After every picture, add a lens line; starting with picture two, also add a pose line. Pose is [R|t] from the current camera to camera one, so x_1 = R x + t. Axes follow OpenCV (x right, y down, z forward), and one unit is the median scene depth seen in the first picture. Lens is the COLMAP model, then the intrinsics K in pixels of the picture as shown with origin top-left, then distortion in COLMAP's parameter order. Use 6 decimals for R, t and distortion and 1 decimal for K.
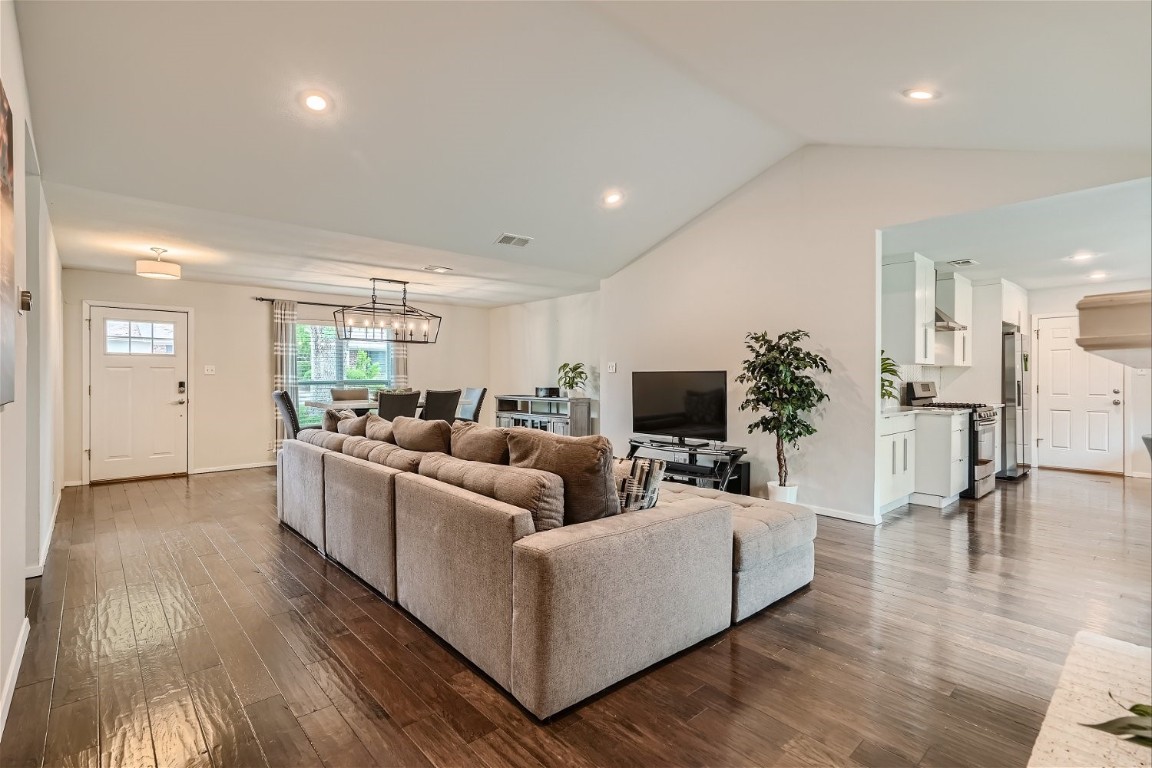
lens RADIAL K [[537.3, 0, 576.0], [0, 537.3, 384.0], [0, 0, 1]] dist [-0.000397, 0.000105]
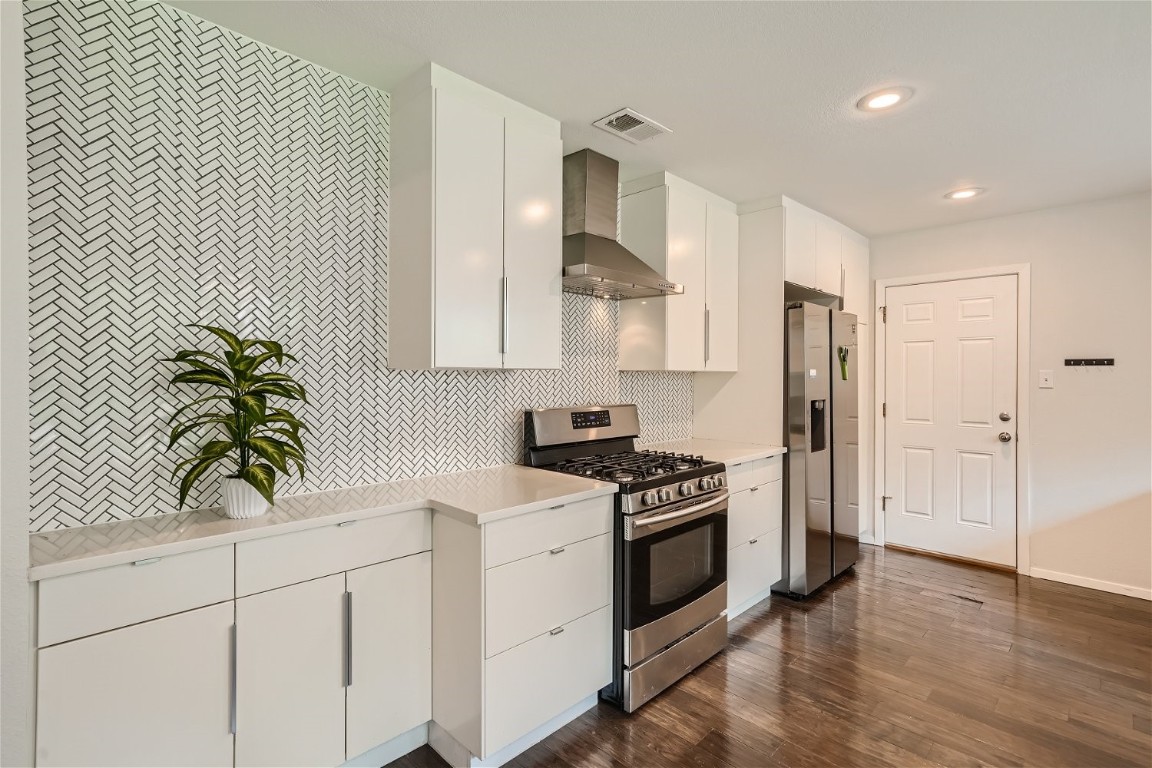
lens RADIAL K [[537.3, 0, 576.0], [0, 537.3, 384.0], [0, 0, 1]] dist [-0.000397, 0.000105]
pose [[0.998249, 0.000080, 0.059149, 0.545756], [-0.000562, 0.999967, 0.008139, -0.023973], [-0.059146, -0.008158, 0.998216, 0.487907]]
